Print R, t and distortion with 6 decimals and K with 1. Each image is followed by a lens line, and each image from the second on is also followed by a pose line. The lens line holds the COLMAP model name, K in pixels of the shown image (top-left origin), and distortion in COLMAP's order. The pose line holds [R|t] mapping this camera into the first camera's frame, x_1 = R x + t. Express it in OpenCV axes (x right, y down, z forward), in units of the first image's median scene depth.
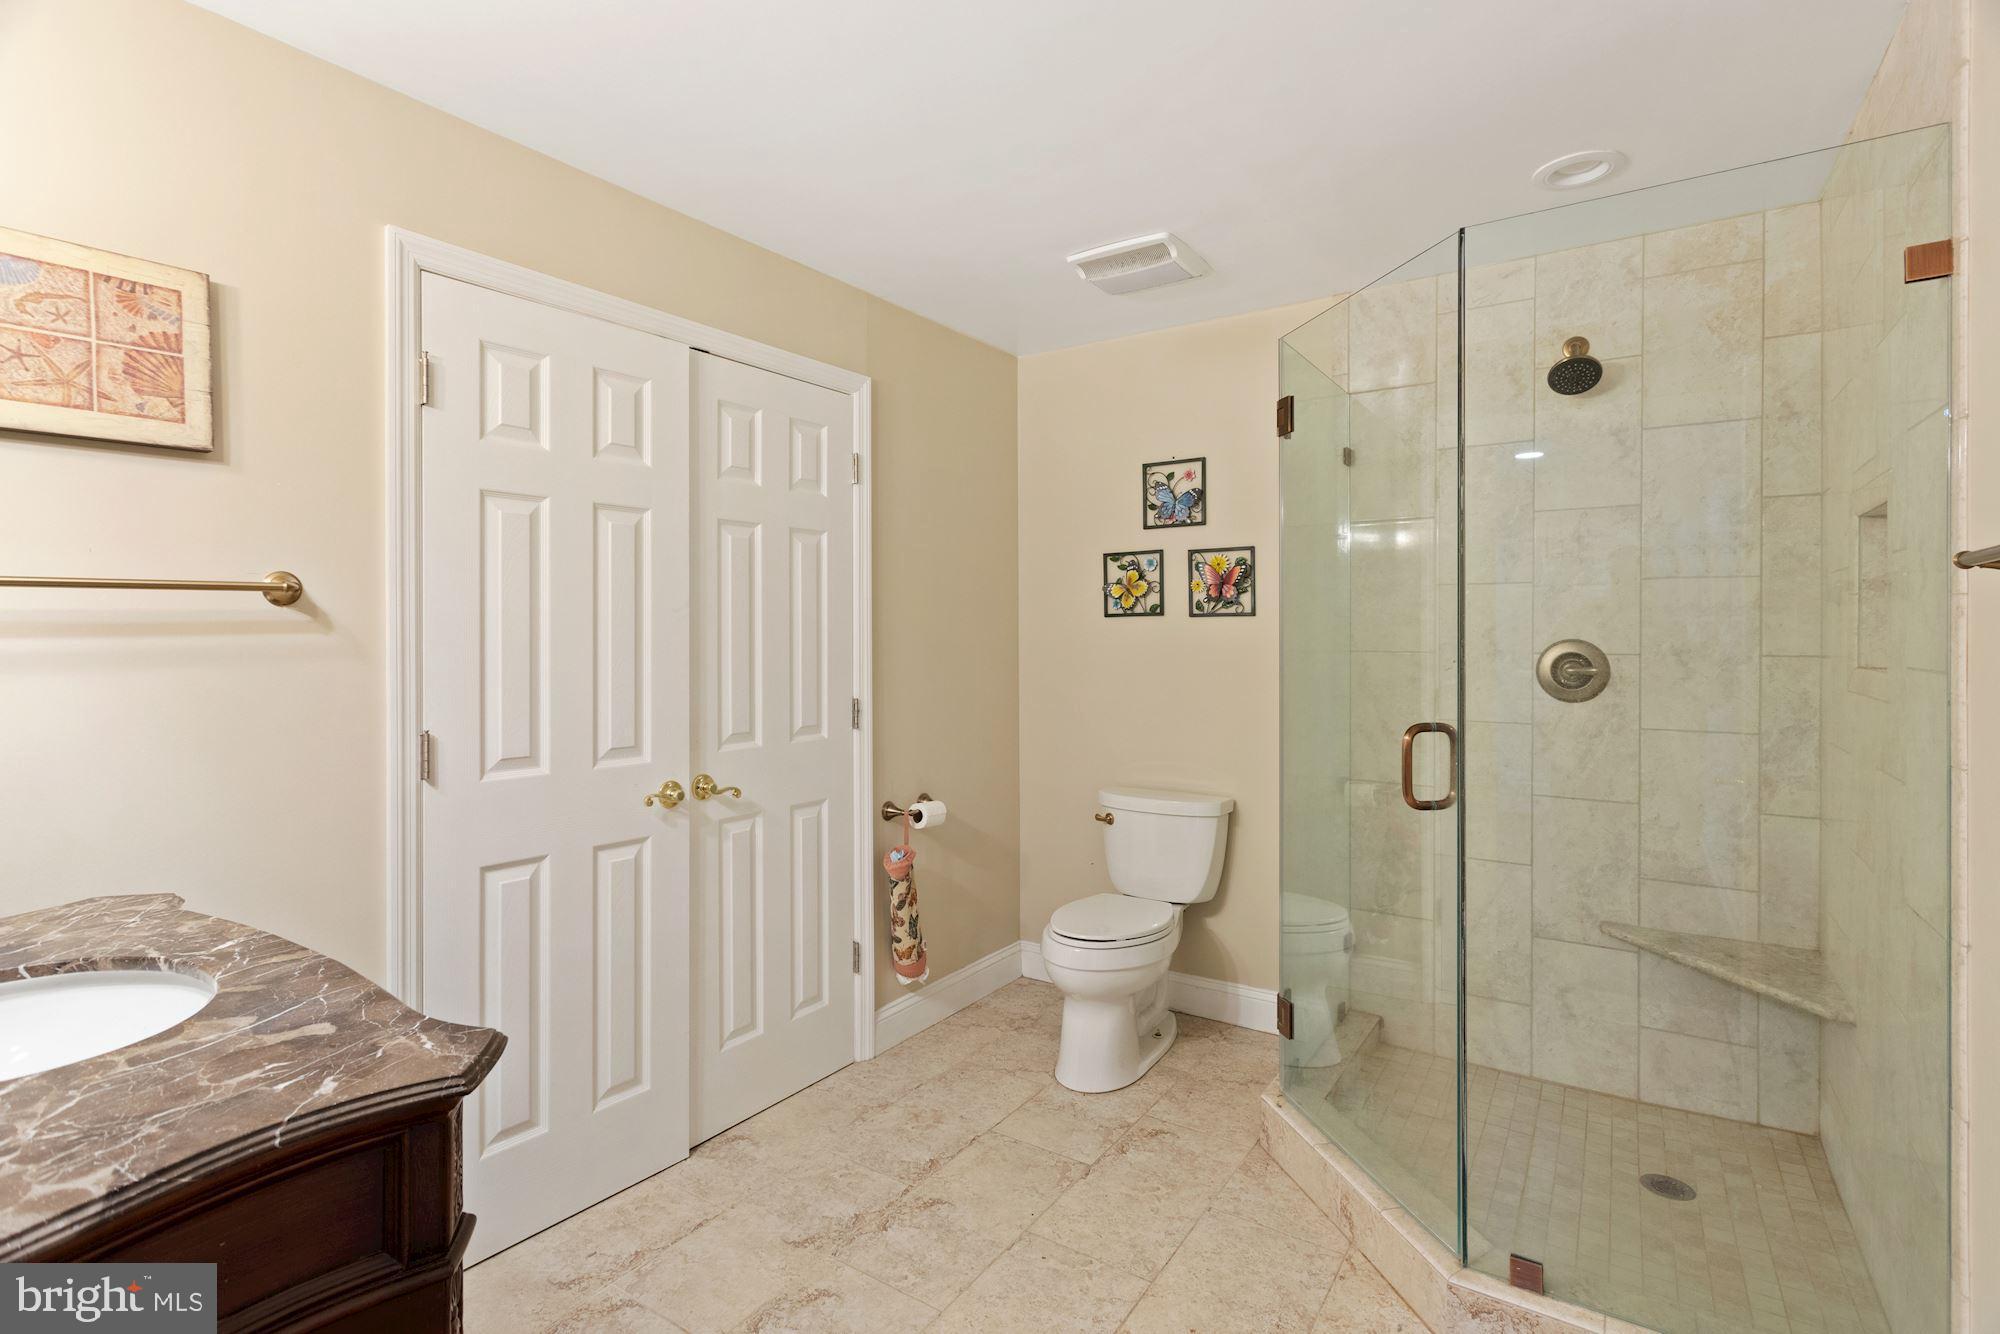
lens RADIAL K [[949.7, 0, 1003.5], [0, 949.7, 653.1], [0, 0, 1]] dist [0.005283, 0.000694]
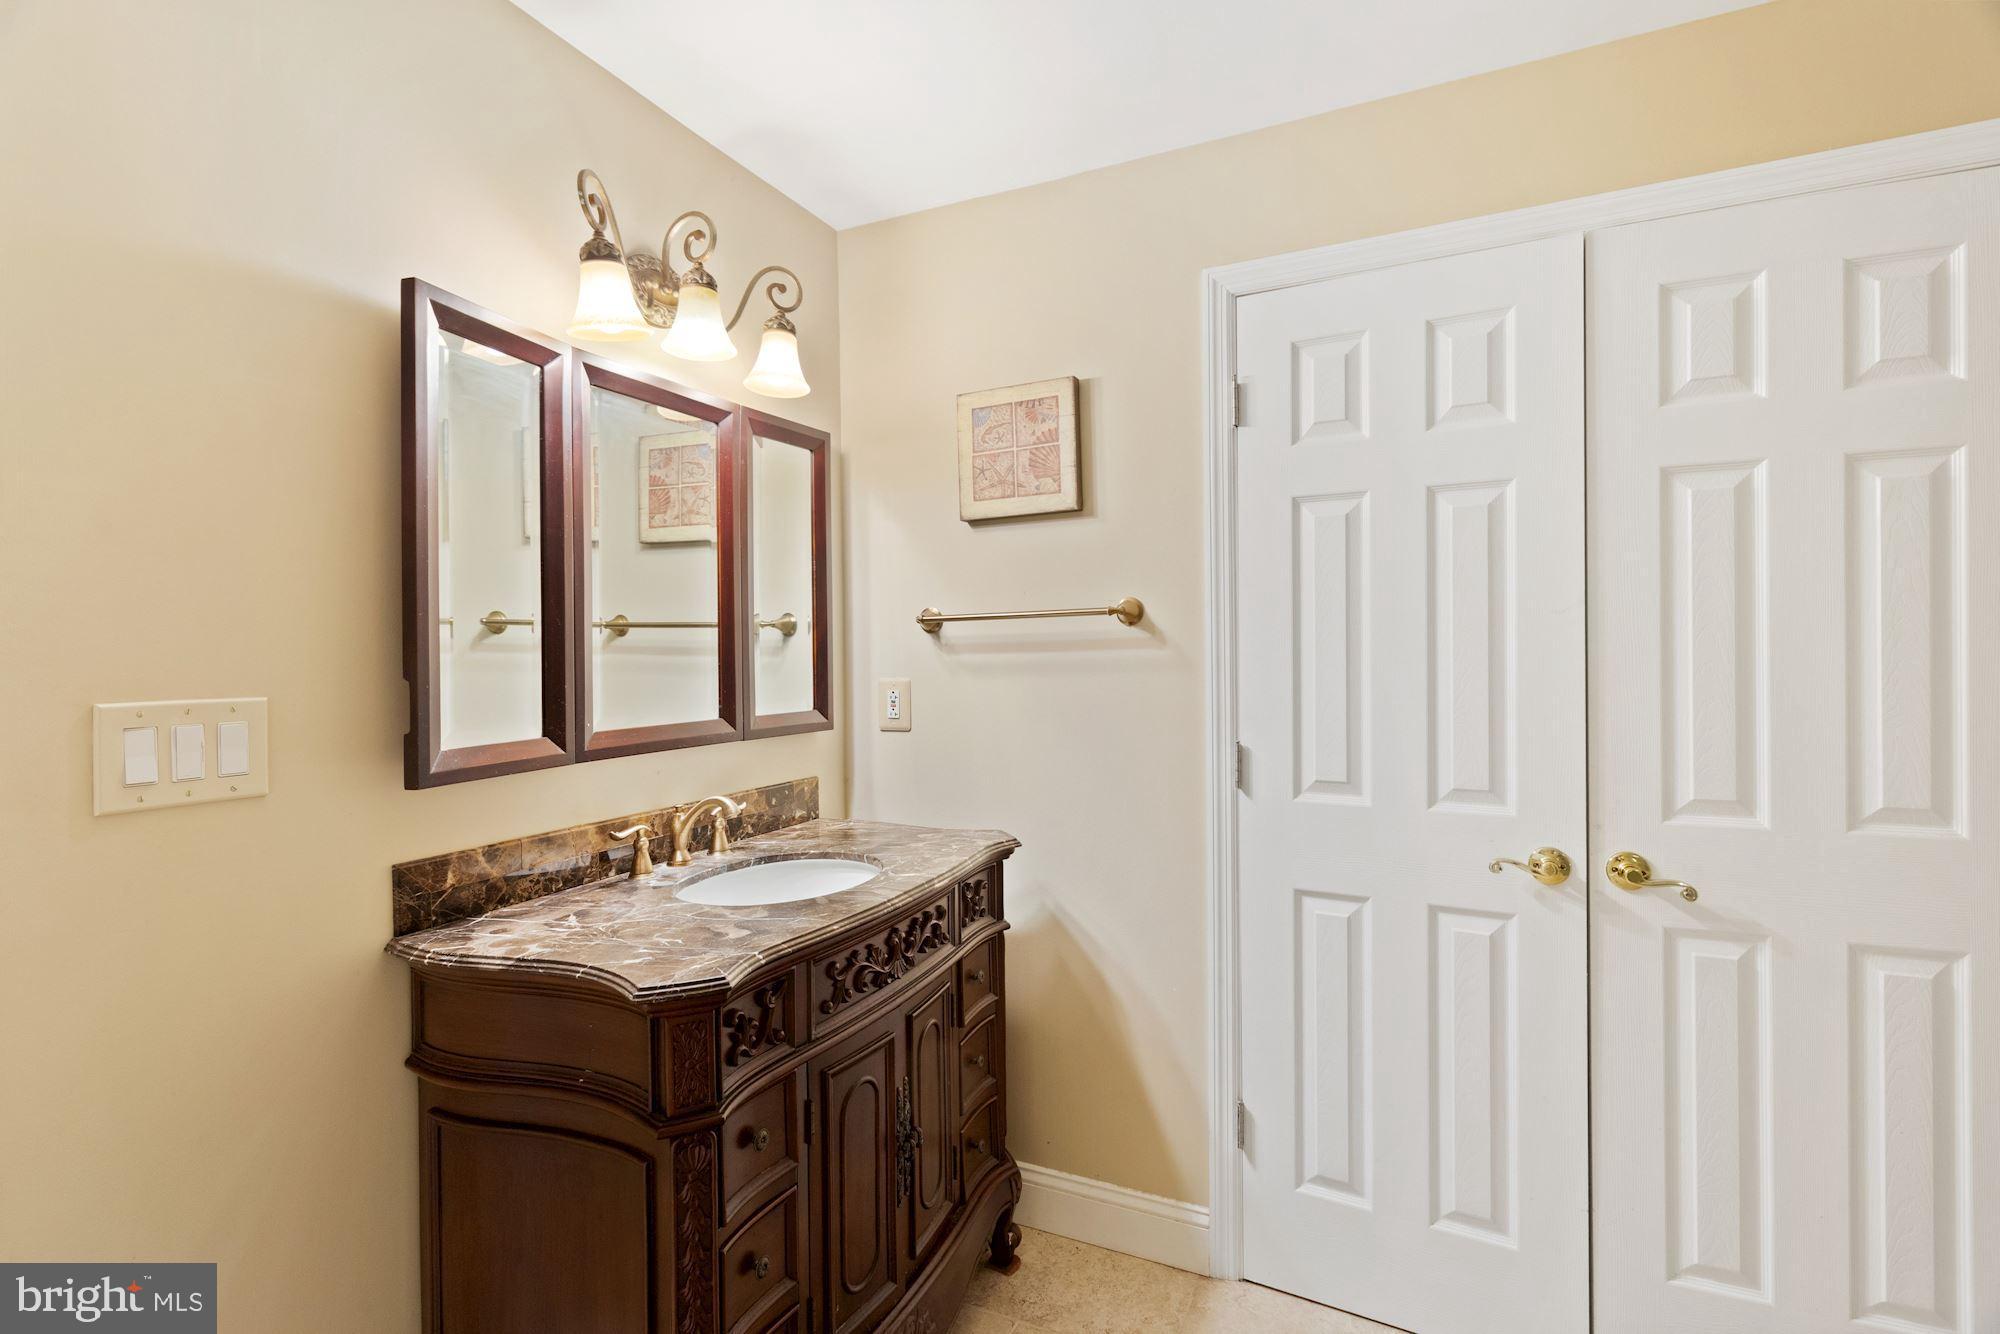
lens RADIAL K [[949.7, 0, 1003.5], [0, 949.7, 653.1], [0, 0, 1]] dist [0.005283, 0.000694]
pose [[0.152749, 0.005423, -0.988250, 0.413413], [-0.007272, 0.999964, 0.004363, -0.018346], [0.988238, 0.006520, 0.152783, 0.654628]]
